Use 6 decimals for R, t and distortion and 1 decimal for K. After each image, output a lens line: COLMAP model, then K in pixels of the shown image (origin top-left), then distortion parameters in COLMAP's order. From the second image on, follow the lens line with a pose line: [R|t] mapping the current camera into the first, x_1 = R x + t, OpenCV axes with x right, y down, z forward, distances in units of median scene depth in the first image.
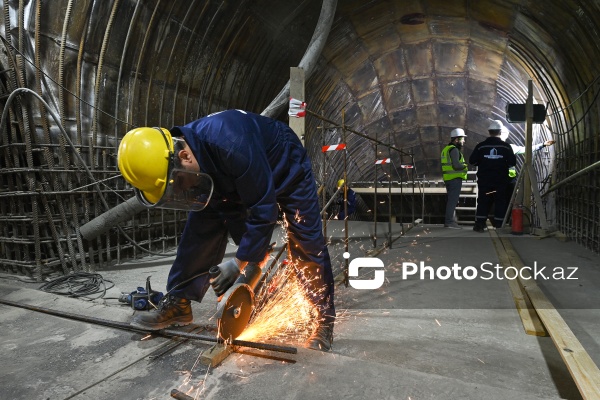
lens RADIAL K [[333.8, 0, 301.8], [0, 333.8, 202.0], [0, 0, 1]] dist [-0.004292, -0.000964]
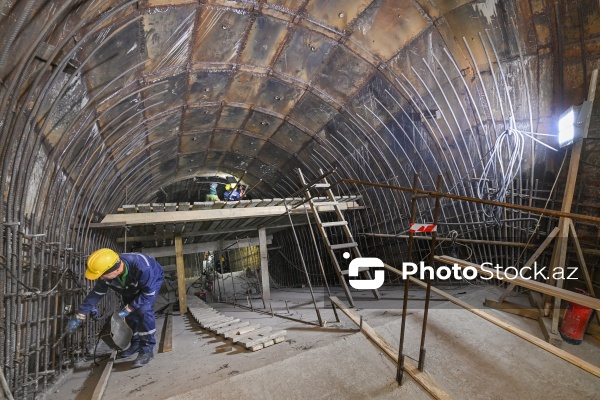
lens RADIAL K [[269.3, 0, 300.8], [0, 269.3, 200.4], [0, 0, 1]] dist [-0.019863, -0.001106]
pose [[0.592480, -0.095313, 0.799927, 0.005023], [0.007694, 0.993600, 0.112691, -0.107374], [-0.805549, -0.060613, 0.589421, 0.611280]]
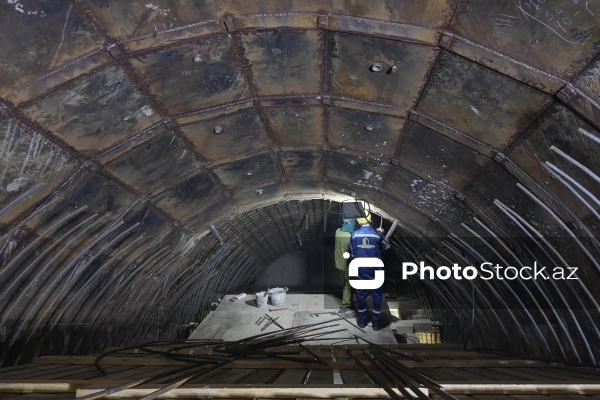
lens RADIAL K [[449.9, 0, 304.6], [0, 449.9, 203.6], [0, 0, 1]] dist [-0.010544, 0.009560]
pose [[0.920451, -0.078480, 0.382898, 0.297846], [0.043975, 0.994208, 0.098064, -0.153170], [-0.388376, -0.073425, 0.918571, 0.777020]]
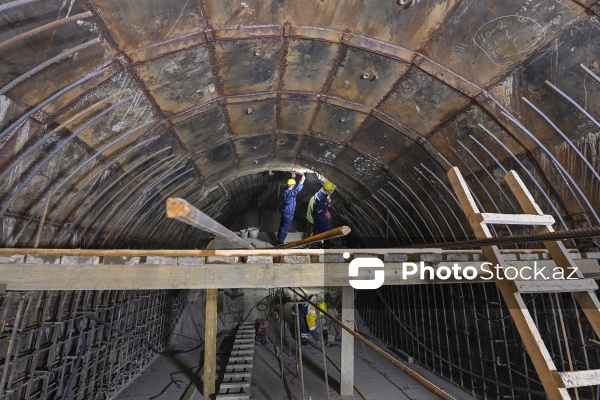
lens RADIAL K [[269.3, 0, 300.0], [0, 269.3, 195.8], [0, 0, 1]] dist [-0.019863, -0.001106]
pose [[0.830865, -0.047279, 0.554462, 0.227085], [-0.026759, 0.991837, 0.124671, -0.111419], [-0.555830, -0.118422, 0.822818, 0.830359]]
